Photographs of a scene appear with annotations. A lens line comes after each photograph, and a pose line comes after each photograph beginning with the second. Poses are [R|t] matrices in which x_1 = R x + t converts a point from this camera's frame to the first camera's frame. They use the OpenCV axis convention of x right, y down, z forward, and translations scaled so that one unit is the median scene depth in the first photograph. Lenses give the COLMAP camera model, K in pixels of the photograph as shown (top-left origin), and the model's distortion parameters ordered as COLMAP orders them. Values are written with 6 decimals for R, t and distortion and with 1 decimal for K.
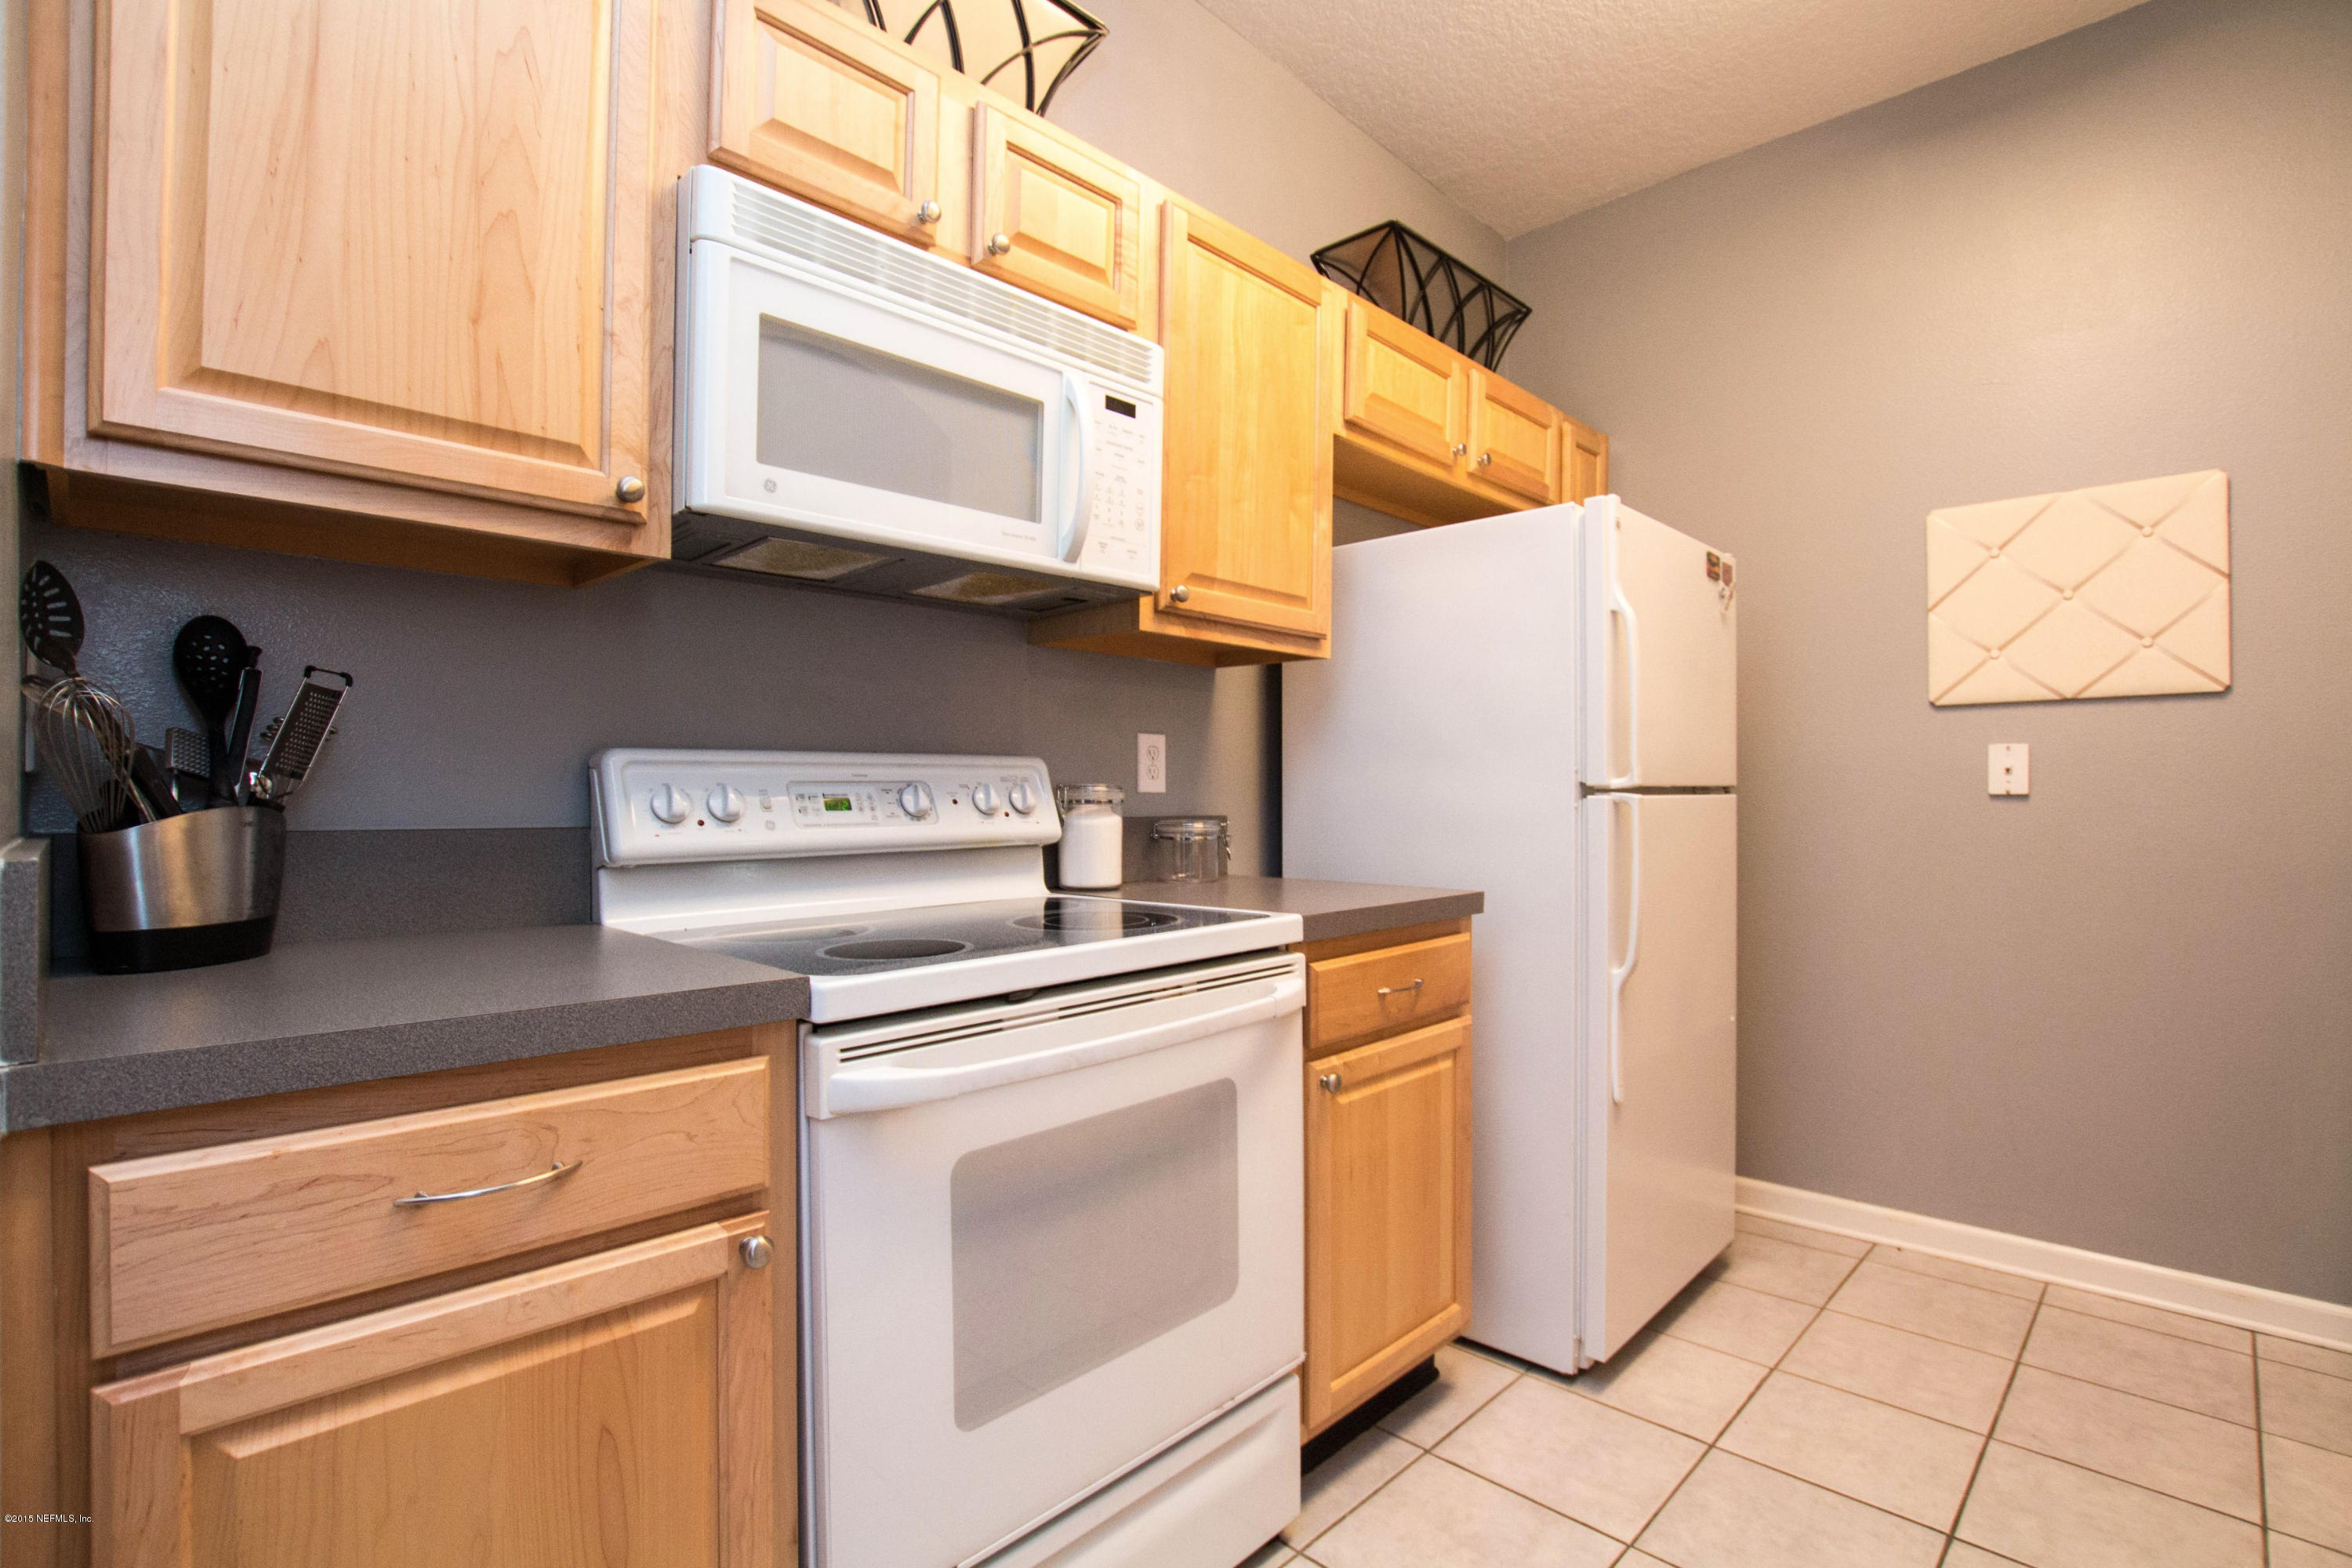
lens RADIAL K [[1107.4, 0, 1187.8], [0, 1107.4, 791.2], [0, 0, 1]] dist [-0.049023, 0.010929]
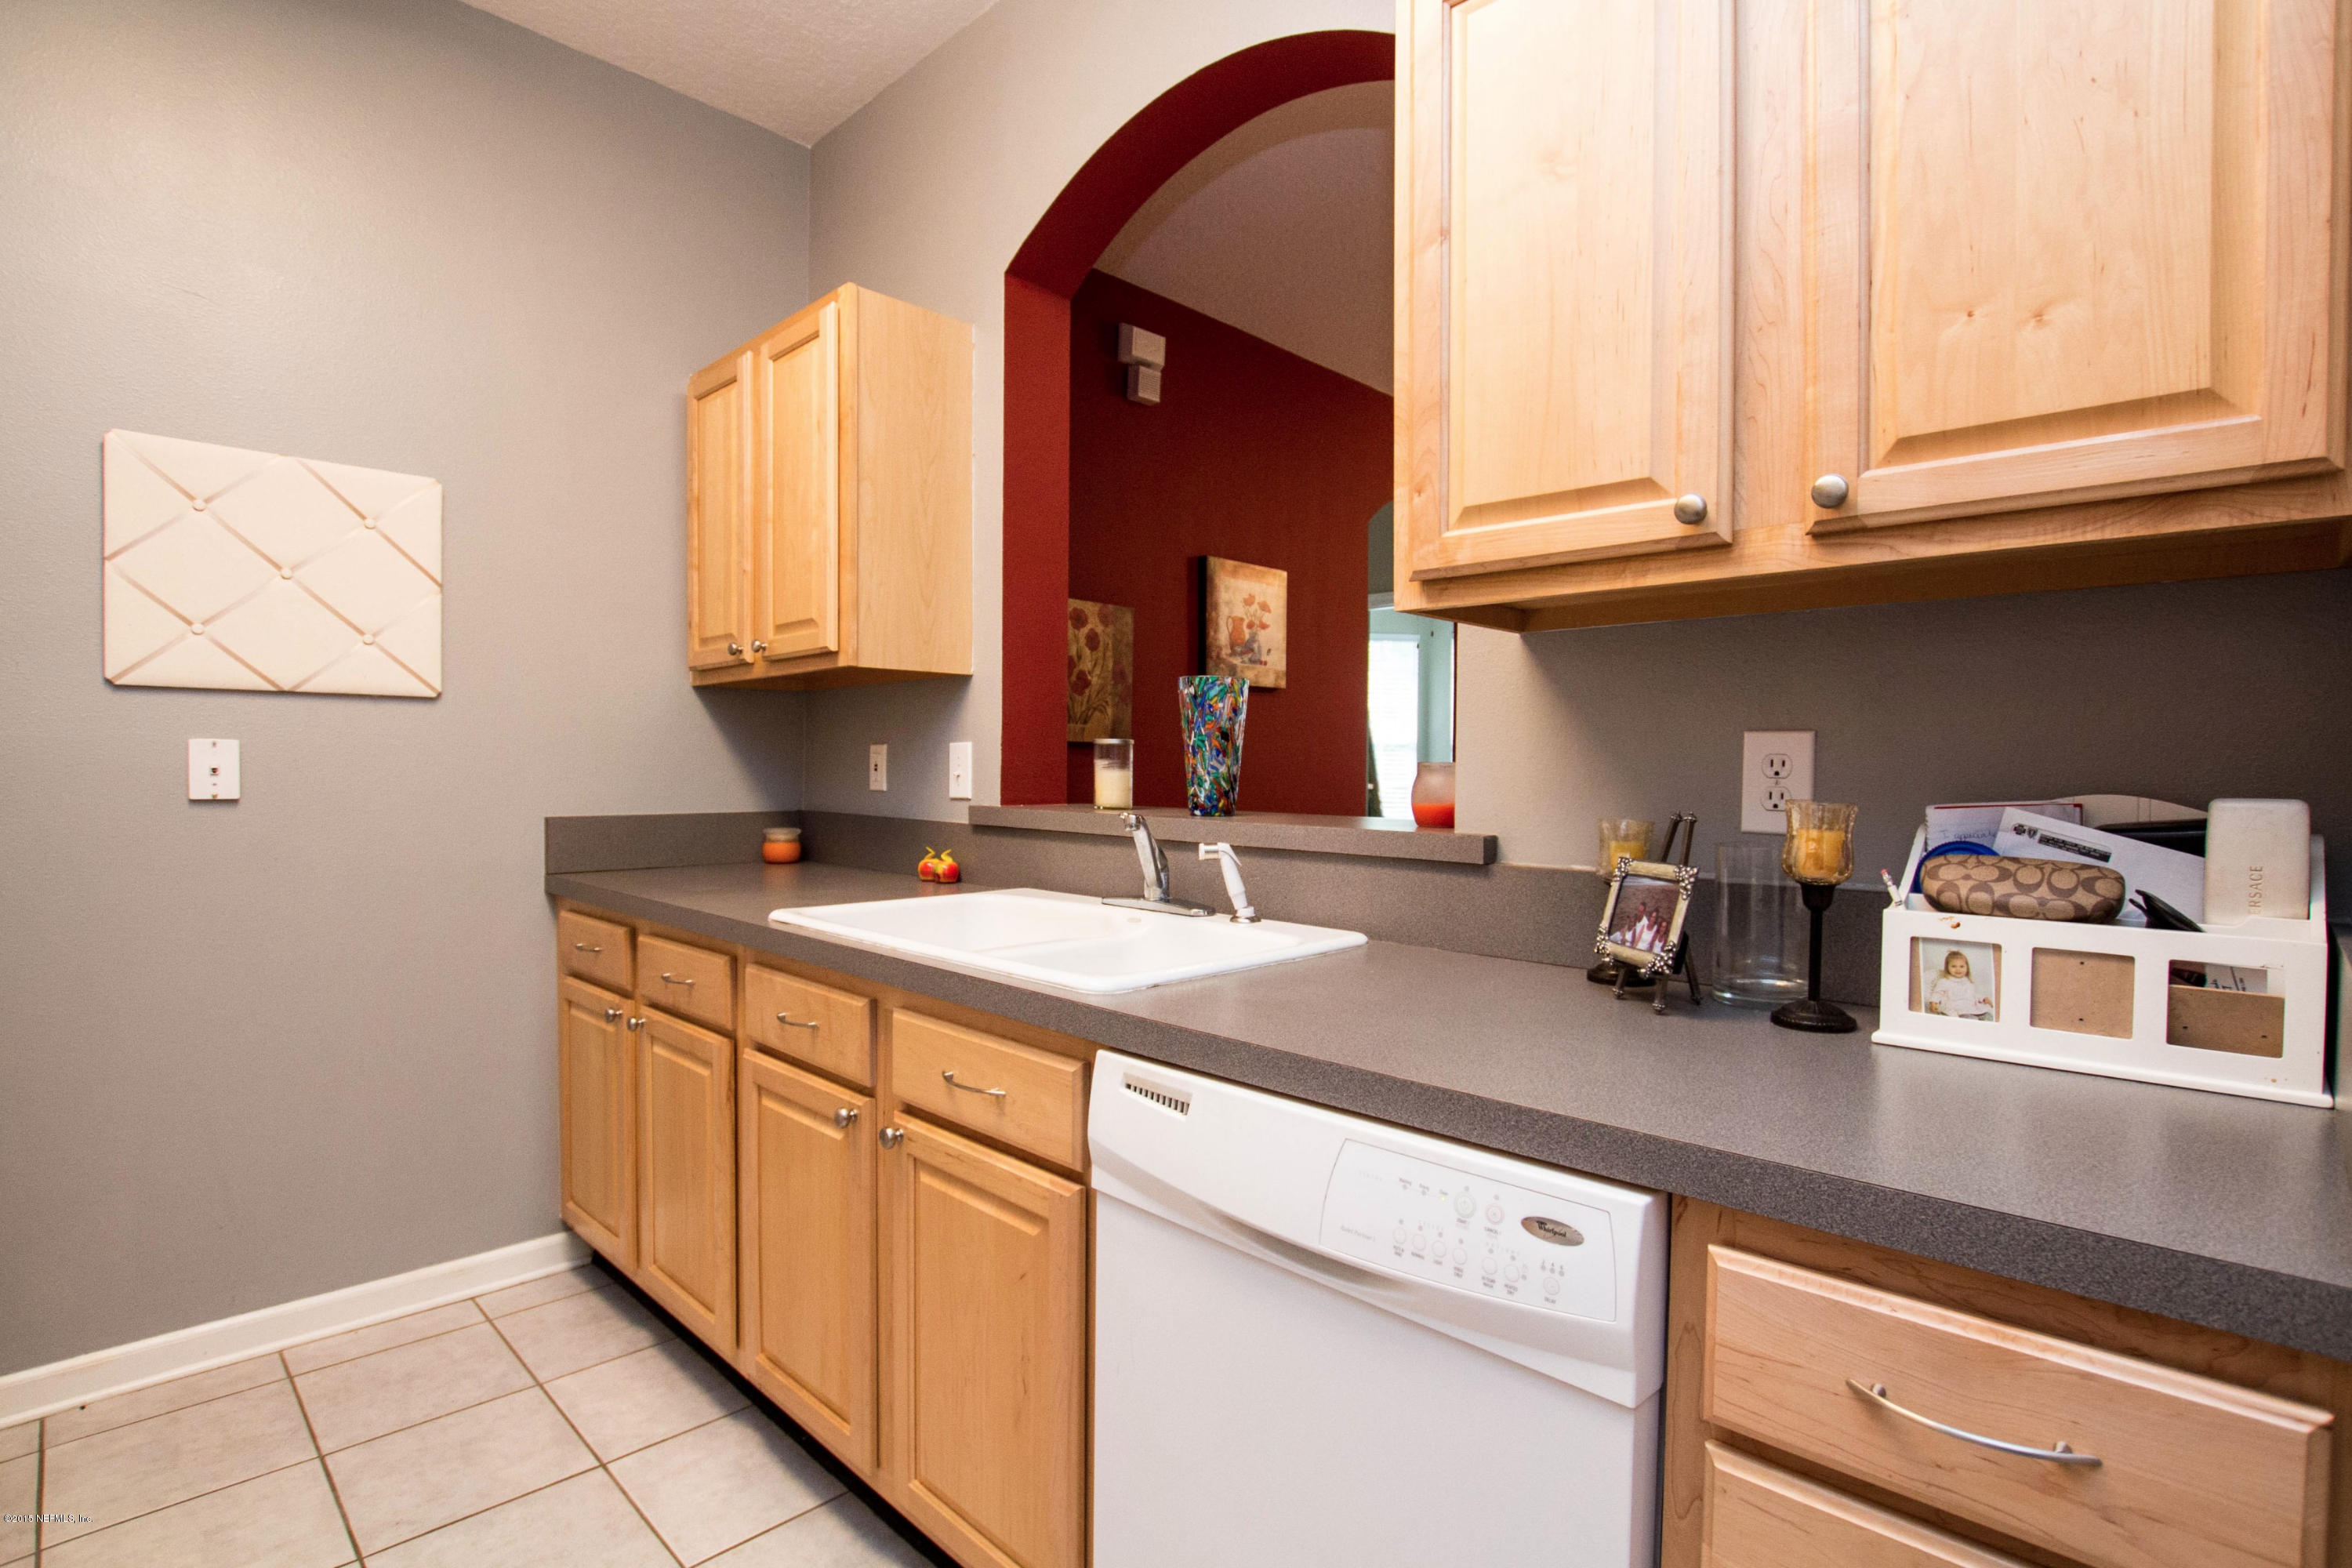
lens RADIAL K [[1107.4, 0, 1187.8], [0, 1107.4, 791.2], [0, 0, 1]] dist [-0.049023, 0.010929]
pose [[0.006677, -0.010018, 0.999928, -0.067133], [-0.010832, 0.999890, 0.010090, -0.020273], [-0.999919, -0.010899, 0.006568, 0.246905]]
